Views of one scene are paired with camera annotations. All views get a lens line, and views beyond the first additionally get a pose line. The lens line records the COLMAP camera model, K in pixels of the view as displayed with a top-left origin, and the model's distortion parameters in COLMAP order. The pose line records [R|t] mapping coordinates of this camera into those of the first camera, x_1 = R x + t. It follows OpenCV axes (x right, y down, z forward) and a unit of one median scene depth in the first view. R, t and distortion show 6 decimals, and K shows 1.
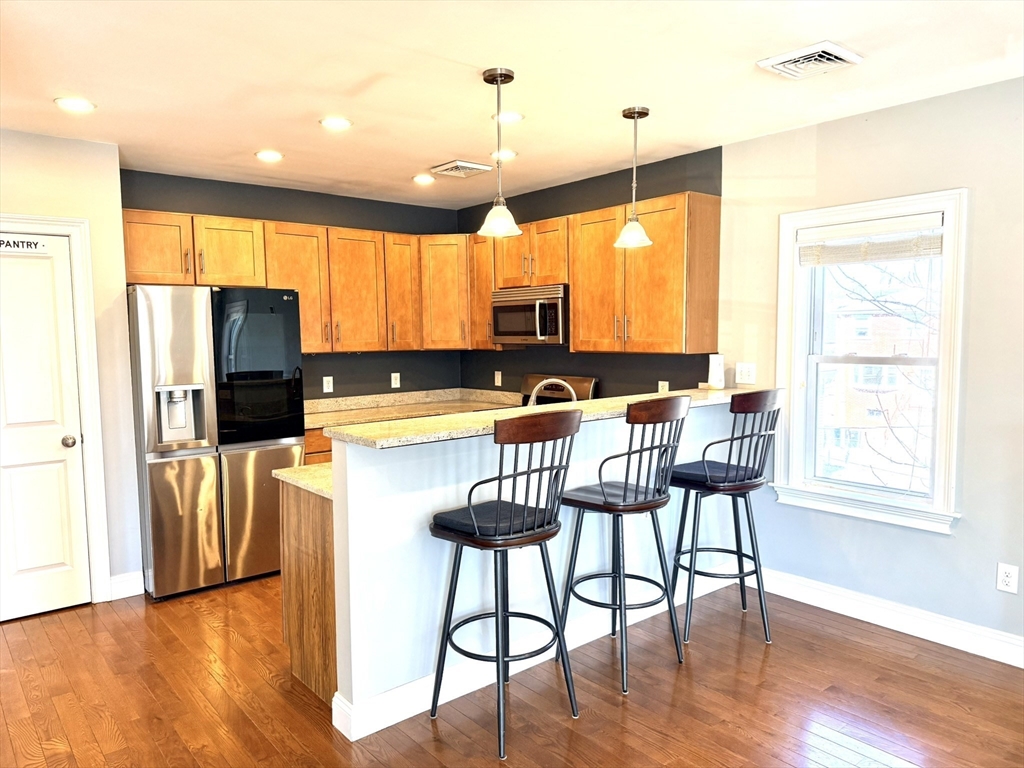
lens RADIAL K [[712.7, 0, 513.8], [0, 712.7, 389.1], [0, 0, 1]] dist [0.124274, -0.168301]
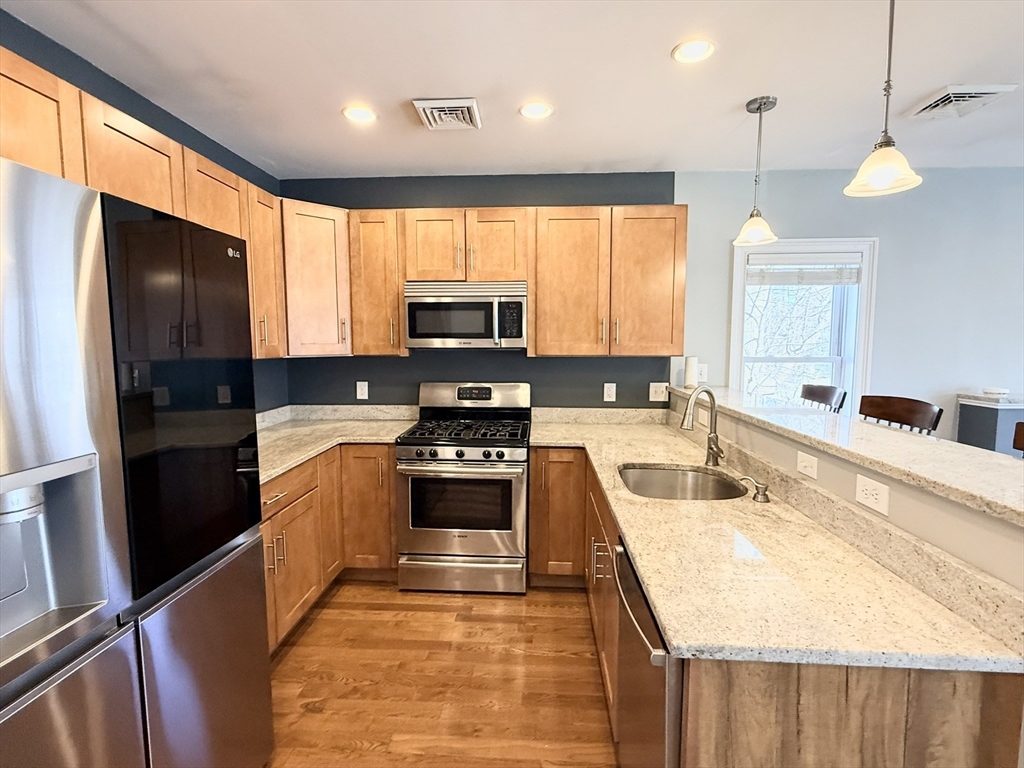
lens RADIAL K [[491.4, 0, 512.0], [0, 491.4, 384.0], [0, 0, 1]] dist [0.001040, -0.000312]
pose [[0.683918, -0.052542, 0.727664, -0.405346], [0.052209, 0.998371, 0.023019, -0.033041], [-0.727688, 0.022248, 0.685547, 0.593427]]
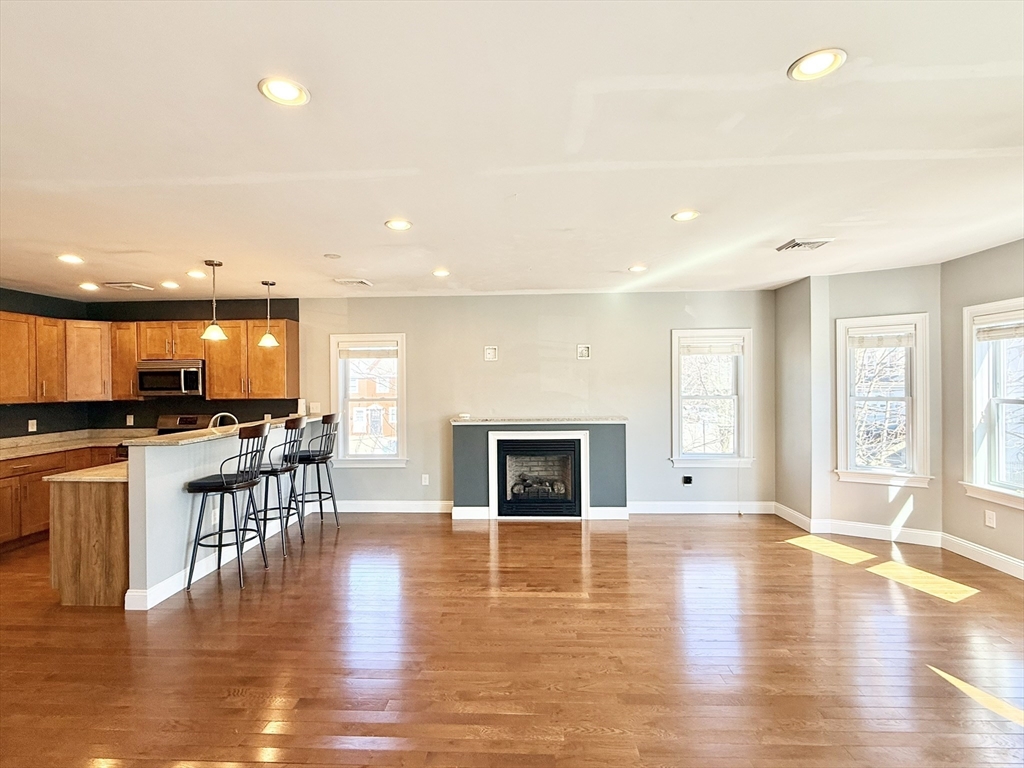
lens RADIAL K [[491.4, 0, 512.0], [0, 491.4, 384.0], [0, 0, 1]] dist [0.001040, -0.000312]
pose [[0.677383, 0.003085, 0.735624, -0.292089], [0.062796, 0.996099, -0.062002, 0.028485], [-0.732946, 0.088194, 0.674546, -0.321549]]
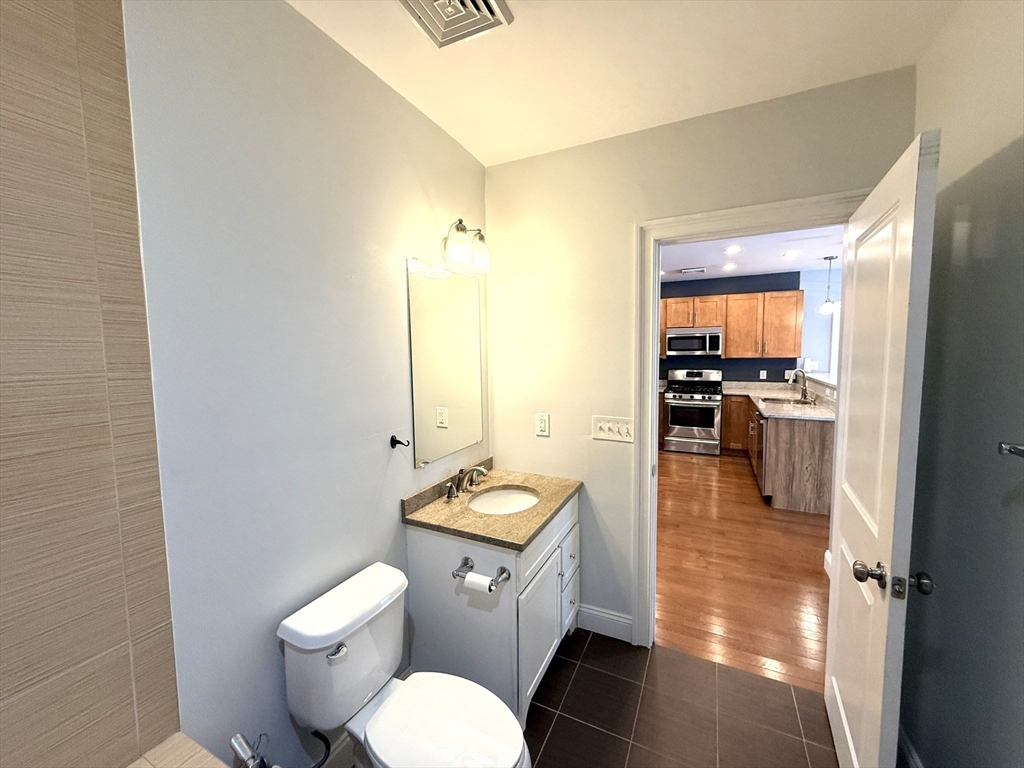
lens RADIAL K [[406.9, 0, 510.2], [0, 406.9, 382.9], [0, 0, 1]] dist [-0.001141, -0.000358]
pose [[0.914449, -0.039306, 0.402789, -1.015275], [0.040646, 0.999160, 0.005224, -0.010571], [-0.402656, 0.011595, 0.915278, 0.142203]]
